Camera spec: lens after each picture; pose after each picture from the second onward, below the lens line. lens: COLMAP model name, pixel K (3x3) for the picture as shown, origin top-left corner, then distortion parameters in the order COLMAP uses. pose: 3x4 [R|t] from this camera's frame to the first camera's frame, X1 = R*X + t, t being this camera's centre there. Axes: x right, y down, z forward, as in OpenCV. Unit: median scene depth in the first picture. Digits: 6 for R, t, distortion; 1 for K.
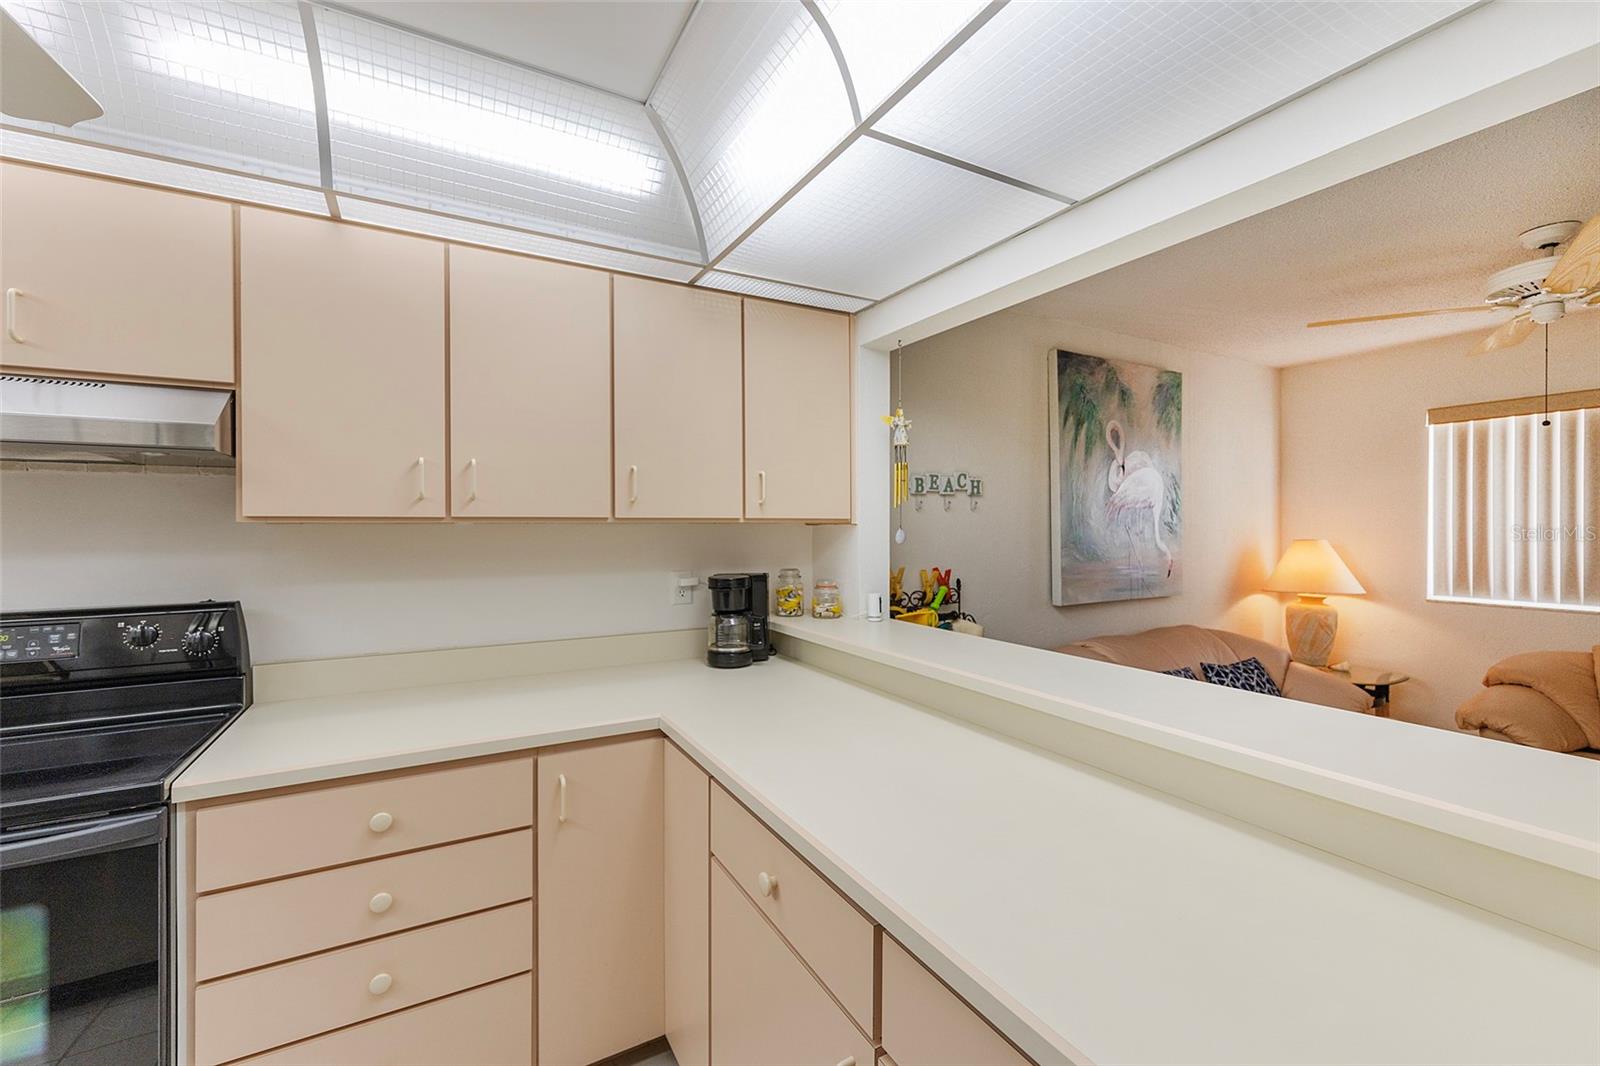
lens RADIAL K [[649.4, 0, 800.0], [0, 649.4, 533.0], [0, 0, 1]] dist [-0.000925, 0.000019]
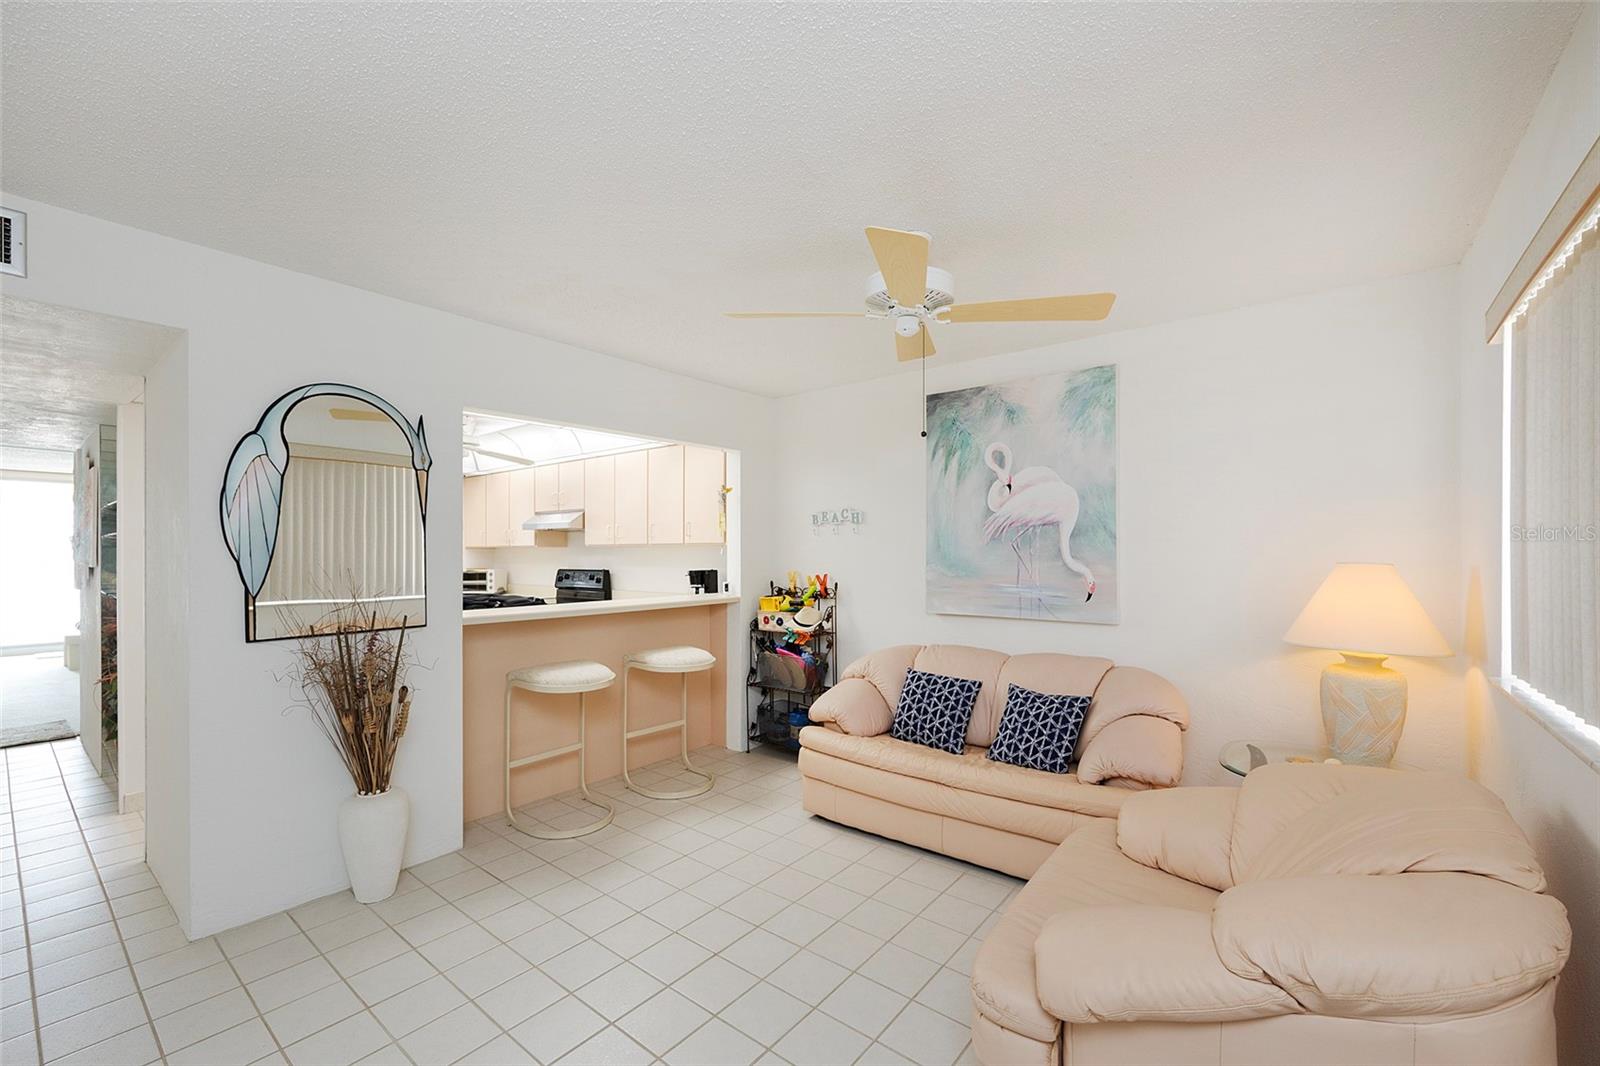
lens RADIAL K [[663.1, 0, 793.2], [0, 663.1, 549.1], [0, 0, 1]] dist [0.000502, 0.000415]
pose [[0.372913, -0.002636, -0.927863, 1.392434], [-0.007871, 0.999951, -0.006005, 0.005302], [0.927833, 0.009543, 0.372874, 0.322345]]
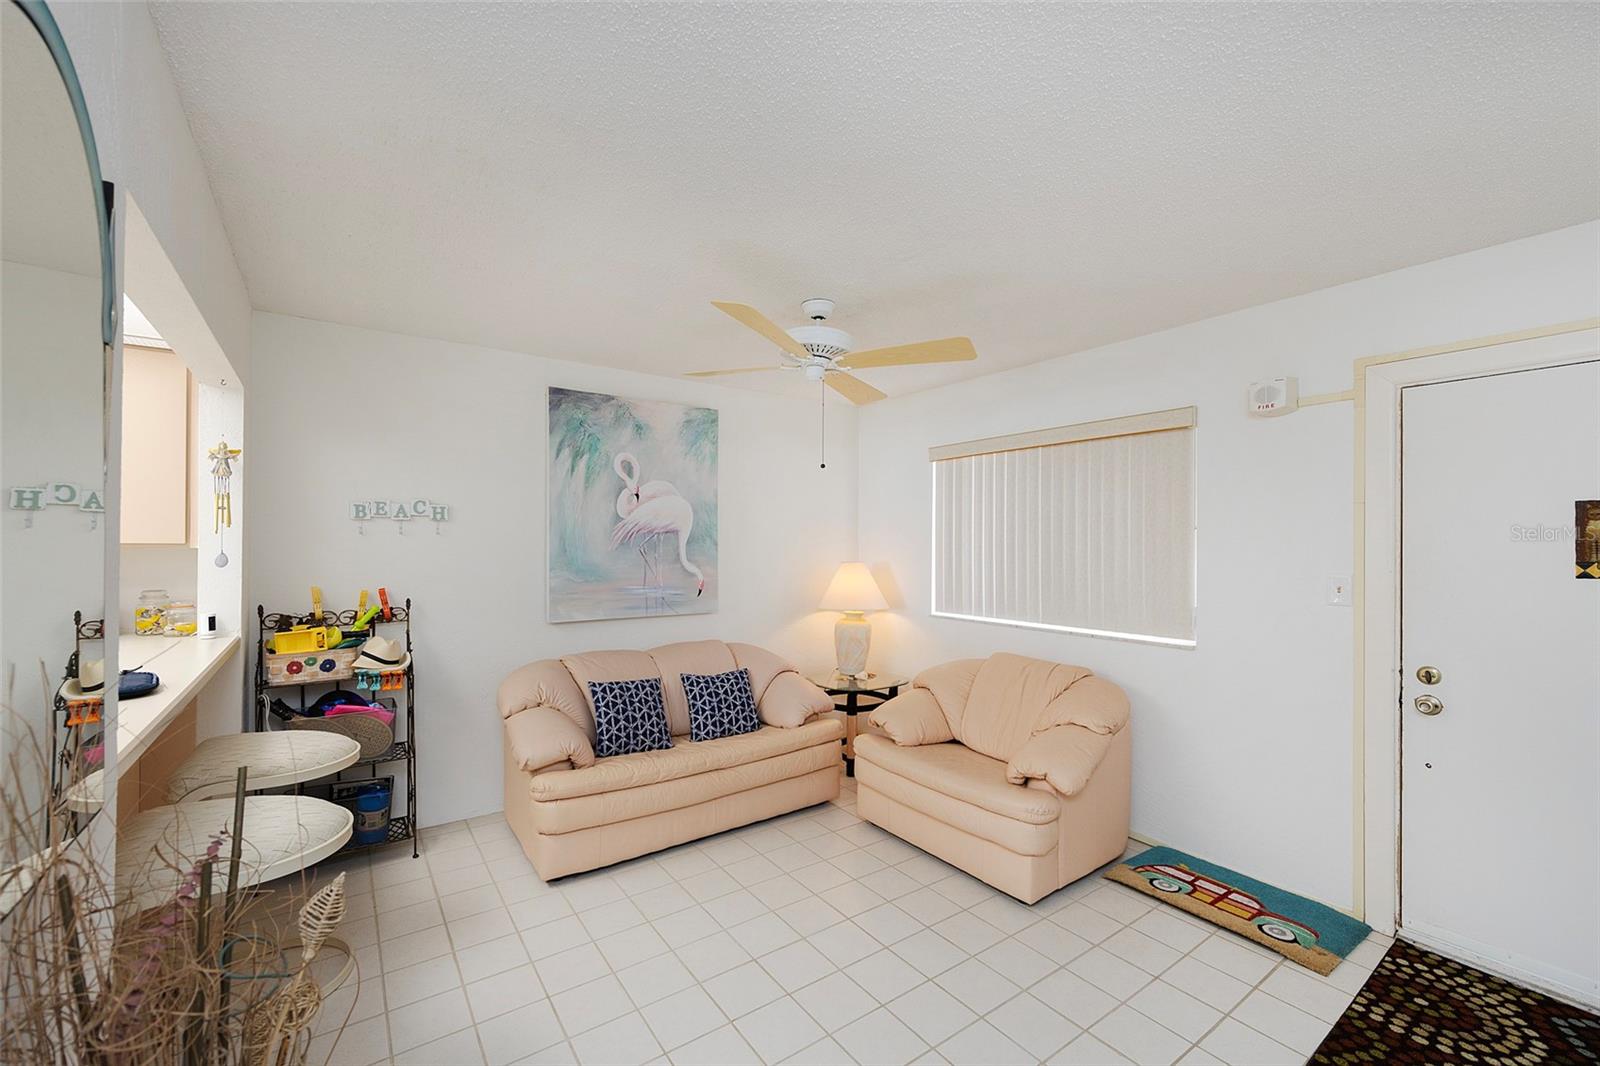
lens RADIAL K [[655.6, 0, 789.0], [0, 655.6, 538.4], [0, 0, 1]] dist [-0.001044, 0.000458]
pose [[0.995045, 0.007703, 0.099126, 0.674544], [-0.006034, 0.999835, -0.017122, -0.012710], [-0.099242, 0.016439, 0.994928, -0.123004]]
